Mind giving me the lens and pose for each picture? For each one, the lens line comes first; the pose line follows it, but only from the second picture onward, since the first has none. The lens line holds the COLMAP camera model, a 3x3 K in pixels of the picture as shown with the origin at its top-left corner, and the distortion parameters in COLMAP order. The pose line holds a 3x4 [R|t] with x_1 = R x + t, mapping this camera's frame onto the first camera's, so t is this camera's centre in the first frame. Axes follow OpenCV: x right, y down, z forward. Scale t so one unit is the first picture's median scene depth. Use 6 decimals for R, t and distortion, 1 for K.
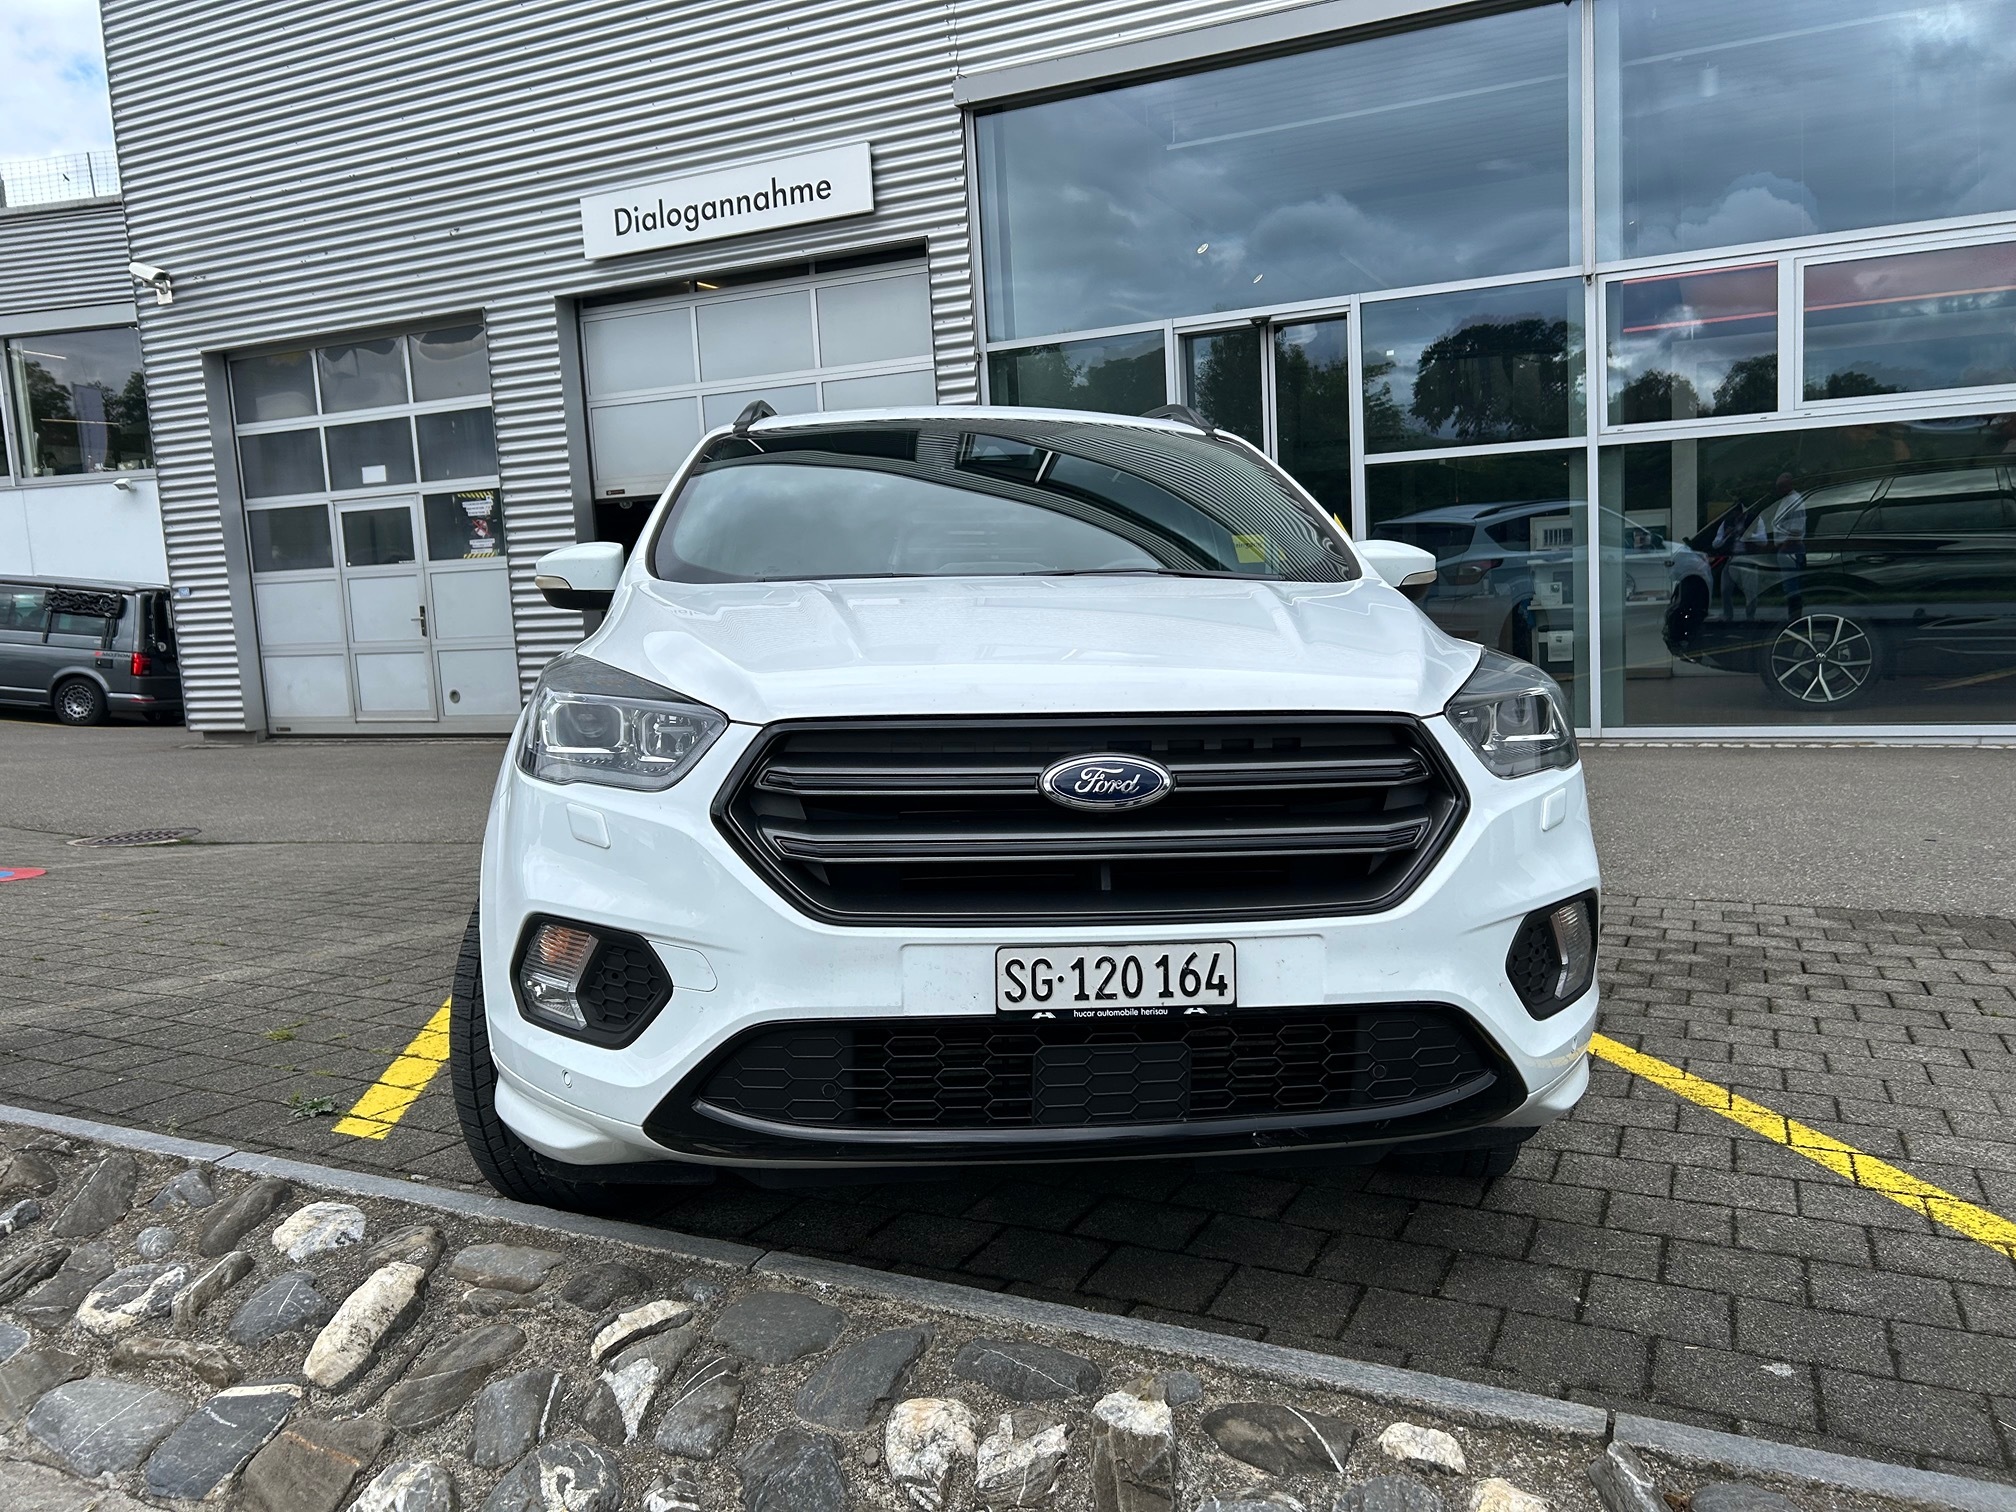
lens RADIAL K [[1508.6, 0, 1040.4], [0, 1508.6, 746.0], [0, 0, 1]] dist [0.057408, -0.076225]
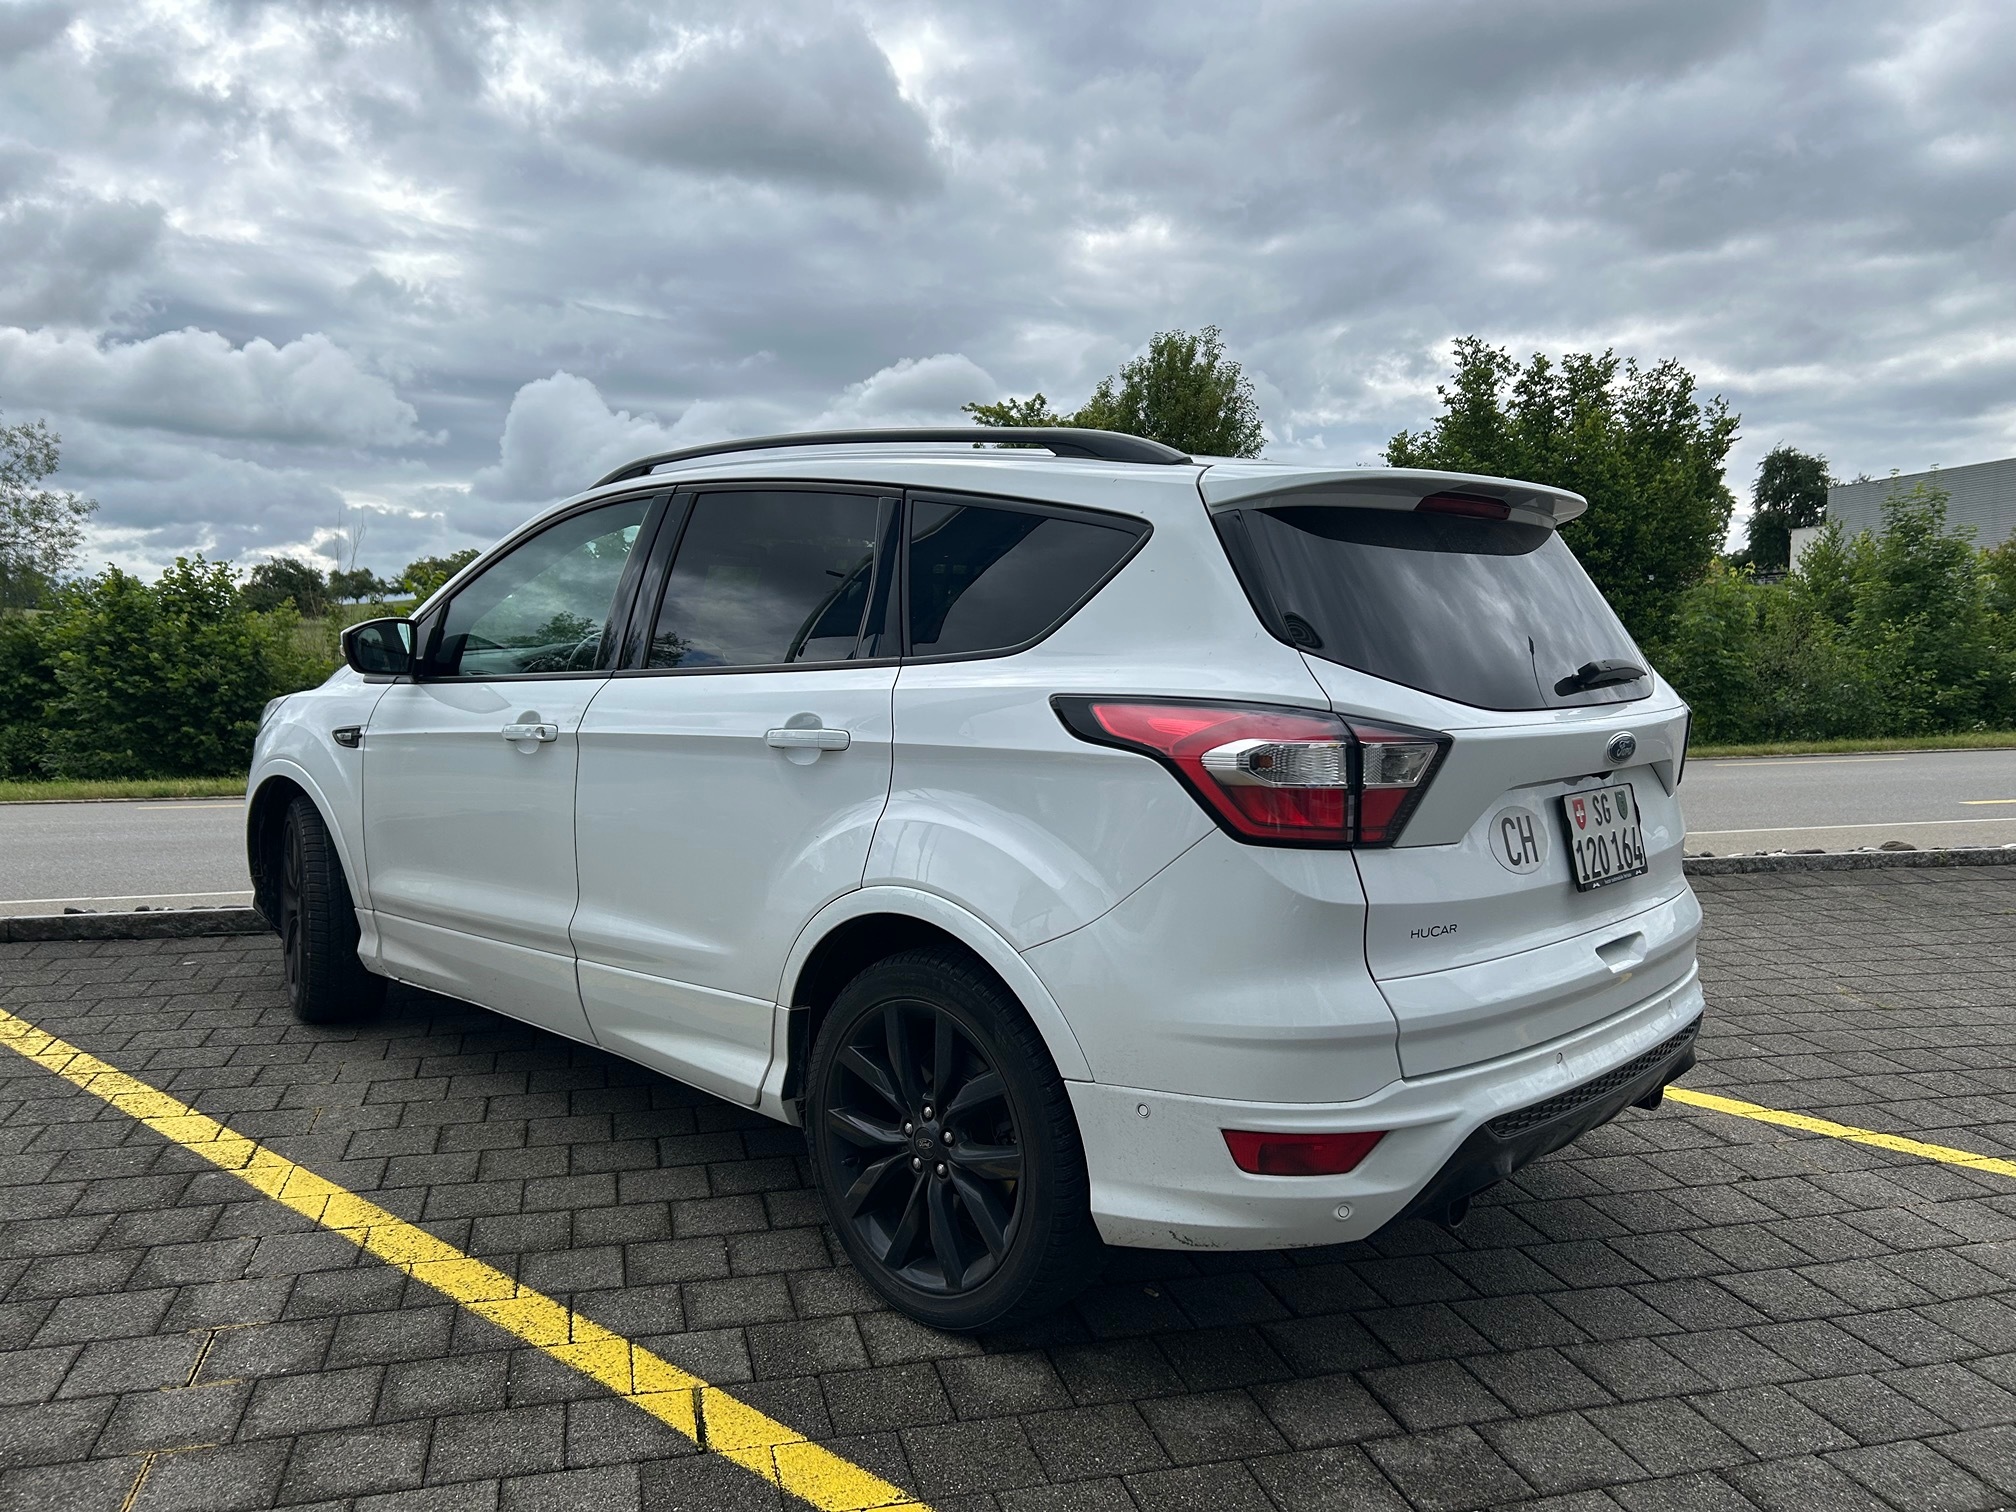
lens RADIAL K [[1520.6, 0, 1016.4], [0, 1520.6, 760.9], [0, 0, 1]] dist [0.065083, -0.077563]
pose [[-0.758178, 0.059823, -0.649297, 0.175707], [-0.059271, 0.985337, 0.159995, -0.068676], [0.649348, 0.159789, -0.743515, 0.613241]]
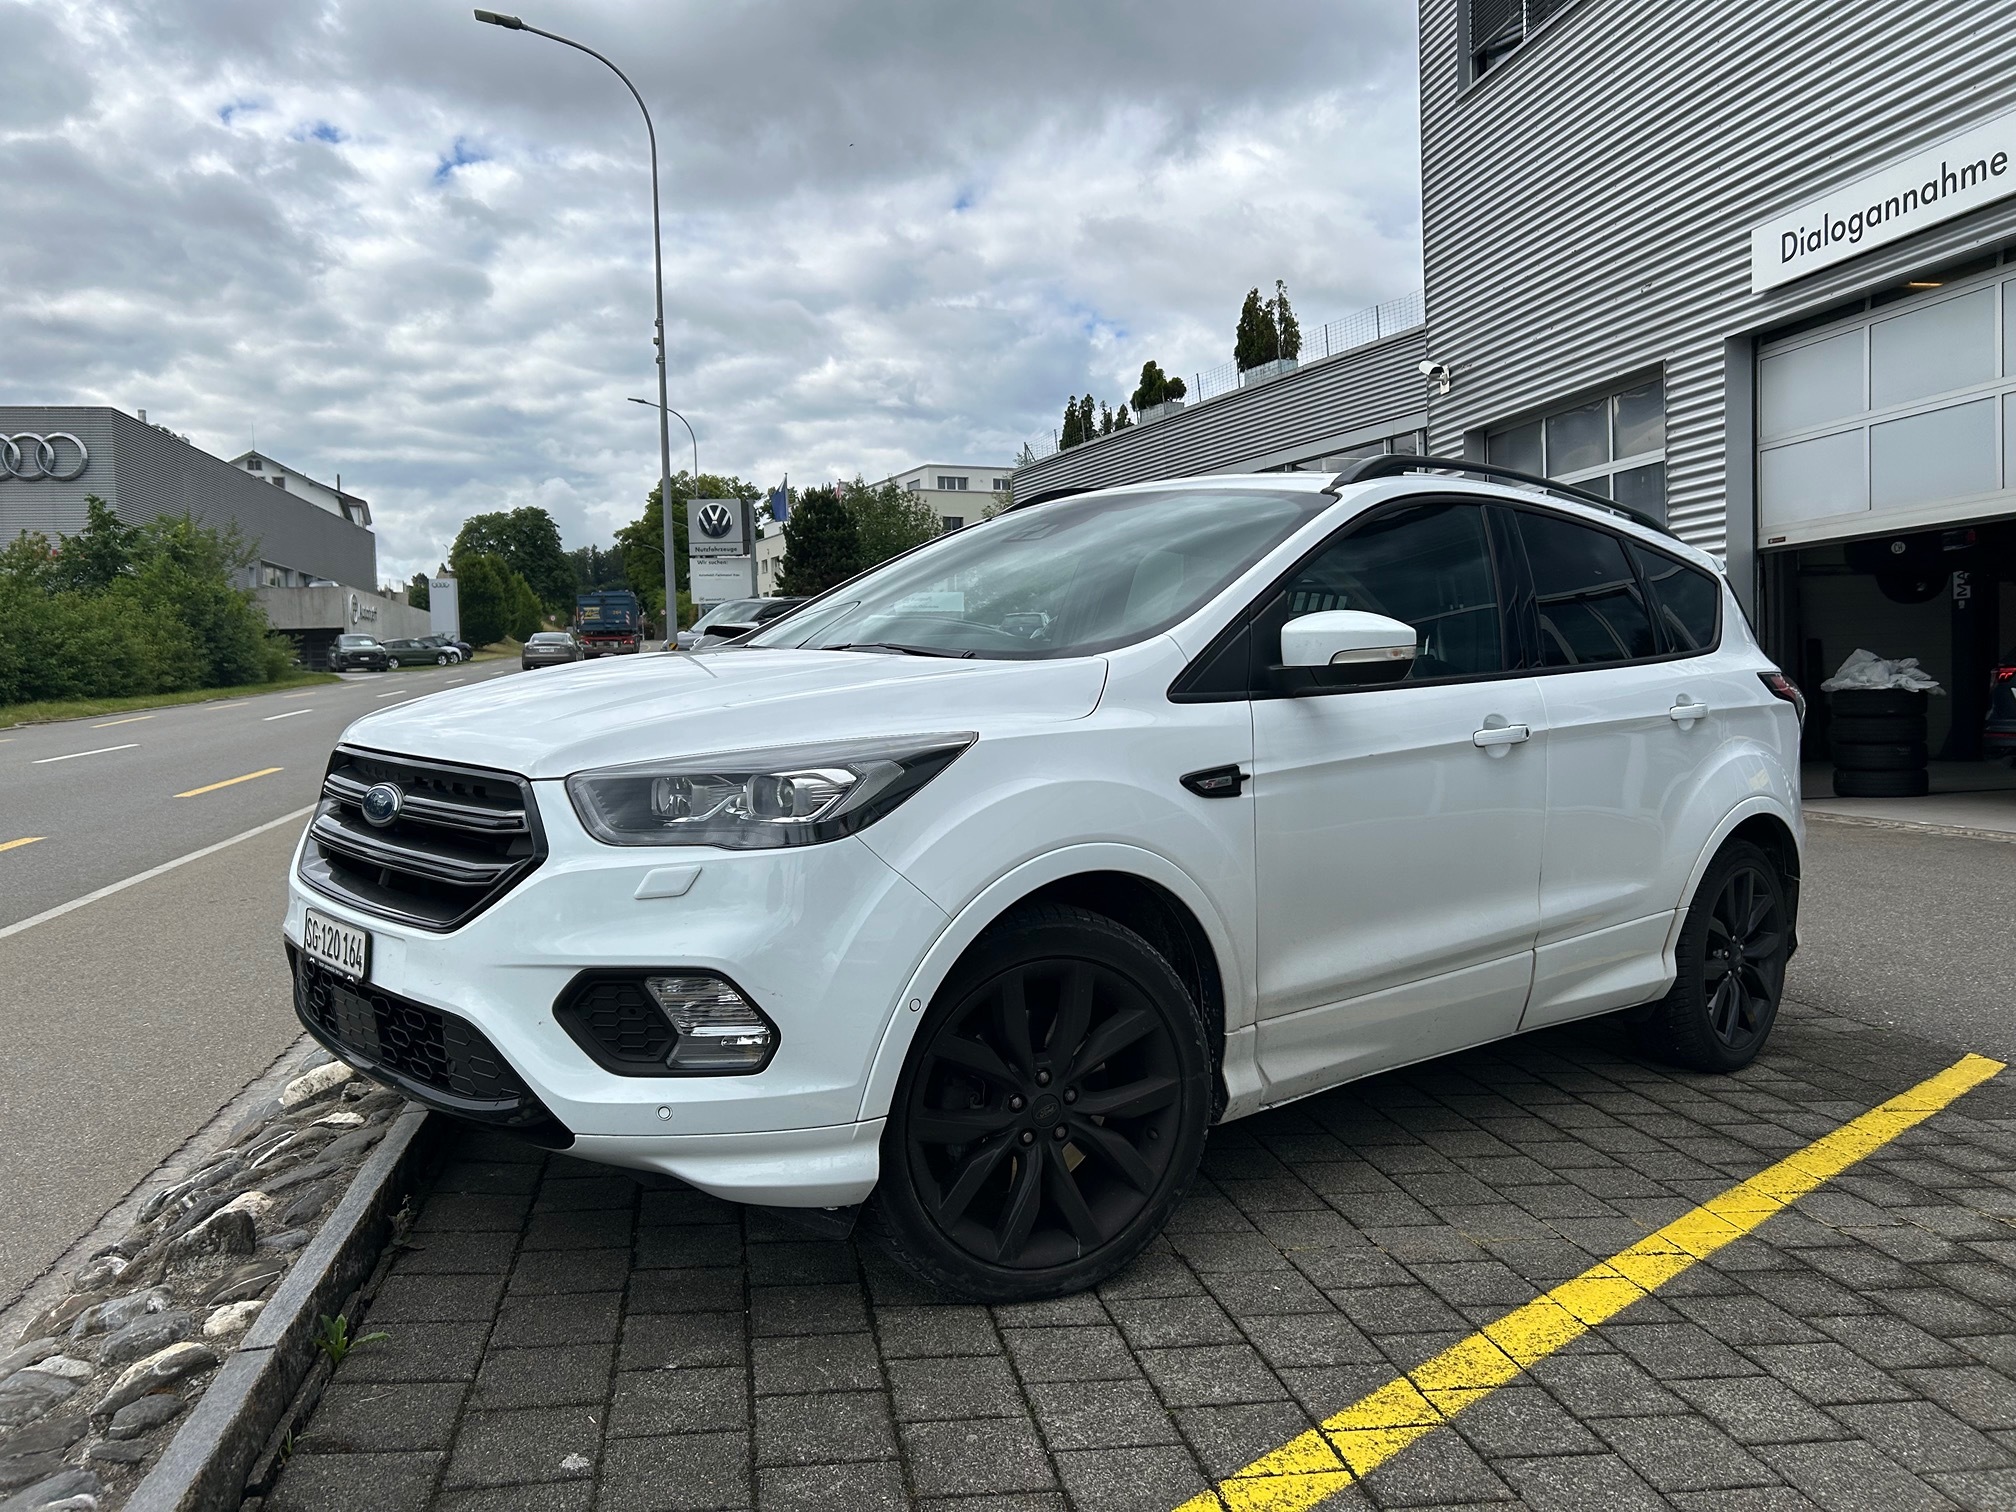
lens RADIAL K [[1520.6, 0, 1016.4], [0, 1520.6, 760.9], [0, 0, 1]] dist [0.065083, -0.077563]
pose [[0.584451, 0.073100, -0.808129, 0.231958], [-0.091834, 0.995494, 0.023633, -0.015754], [0.806215, 0.060401, 0.588531, 0.099257]]
